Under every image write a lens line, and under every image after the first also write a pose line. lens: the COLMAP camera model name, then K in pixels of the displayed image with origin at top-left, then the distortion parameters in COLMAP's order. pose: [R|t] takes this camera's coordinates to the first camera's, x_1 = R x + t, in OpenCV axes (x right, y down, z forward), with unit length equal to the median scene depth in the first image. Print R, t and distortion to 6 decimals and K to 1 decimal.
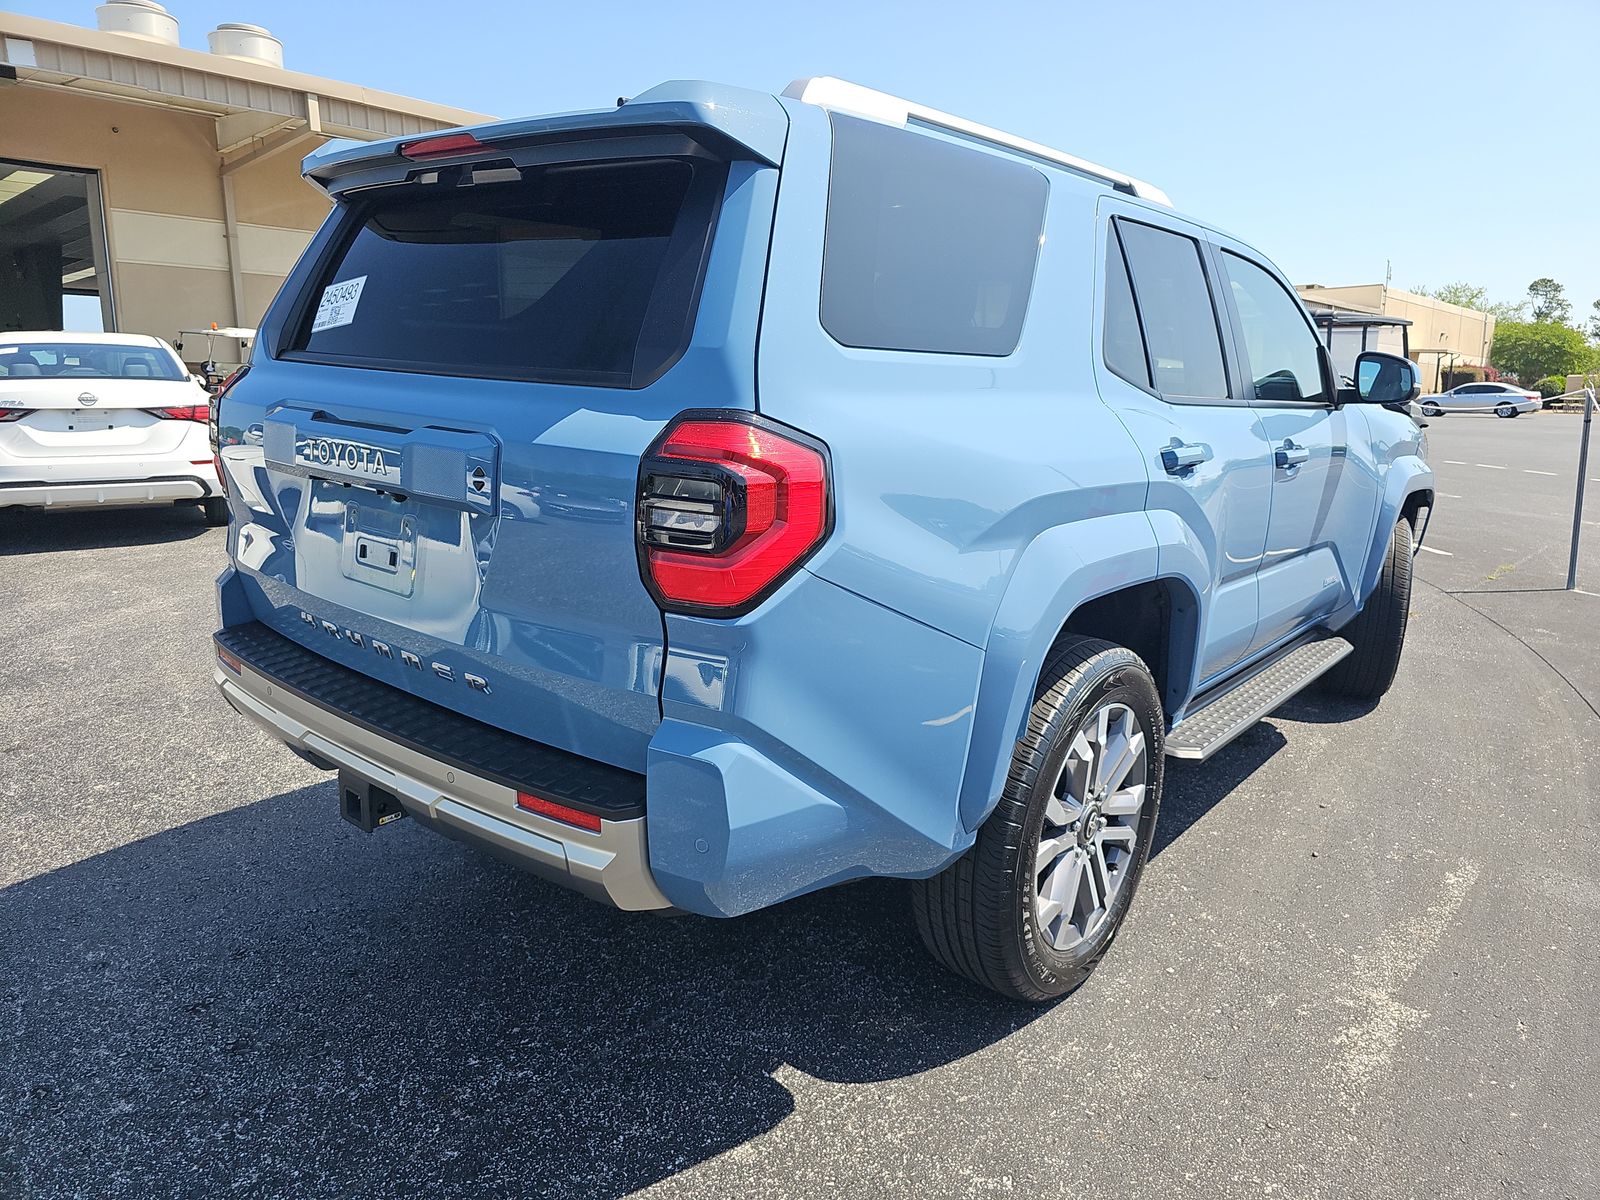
lens RADIAL K [[1115.3, 0, 812.8], [0, 1115.3, 602.1], [0, 0, 1]] dist [0.057731, -0.052033]
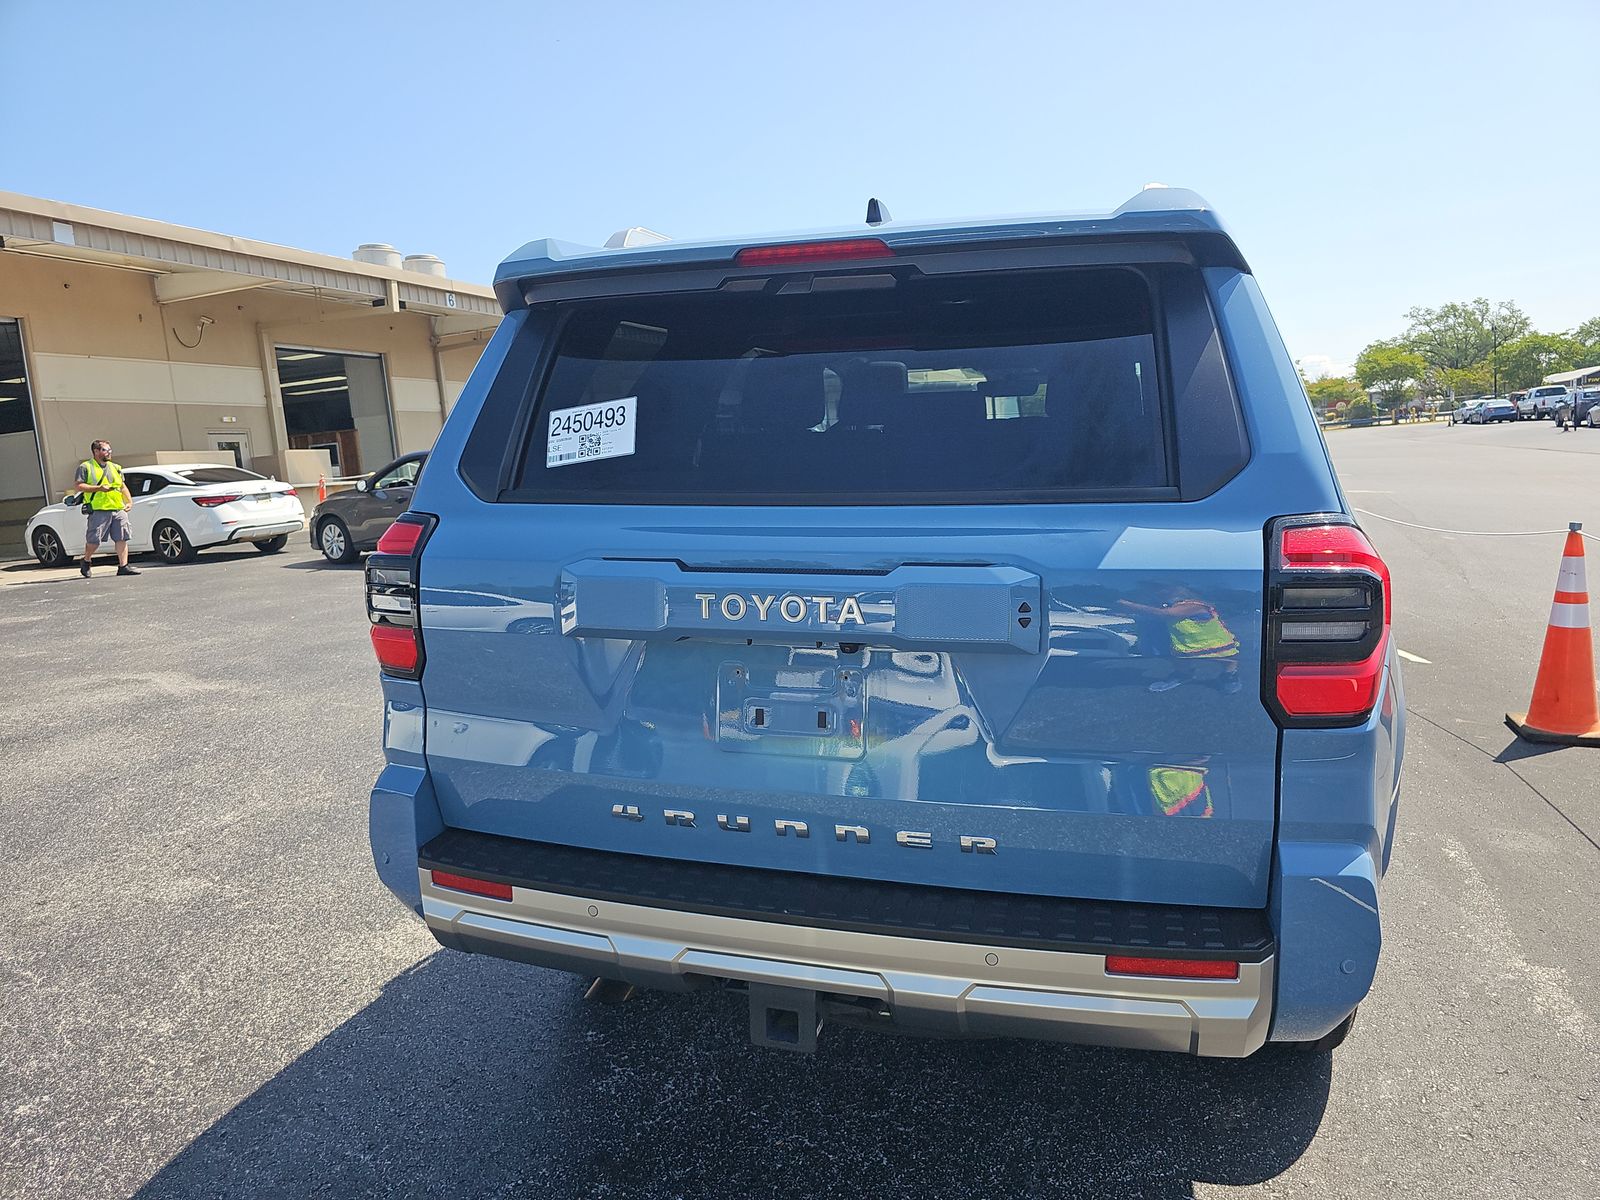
lens RADIAL K [[1115.3, 0, 812.8], [0, 1115.3, 602.1], [0, 0, 1]] dist [0.057731, -0.052033]
pose [[0.916921, -0.118541, 0.381055, -0.648288], [0.142947, 0.989065, -0.036286, -0.091498], [-0.372587, 0.087742, 0.923840, 0.194480]]
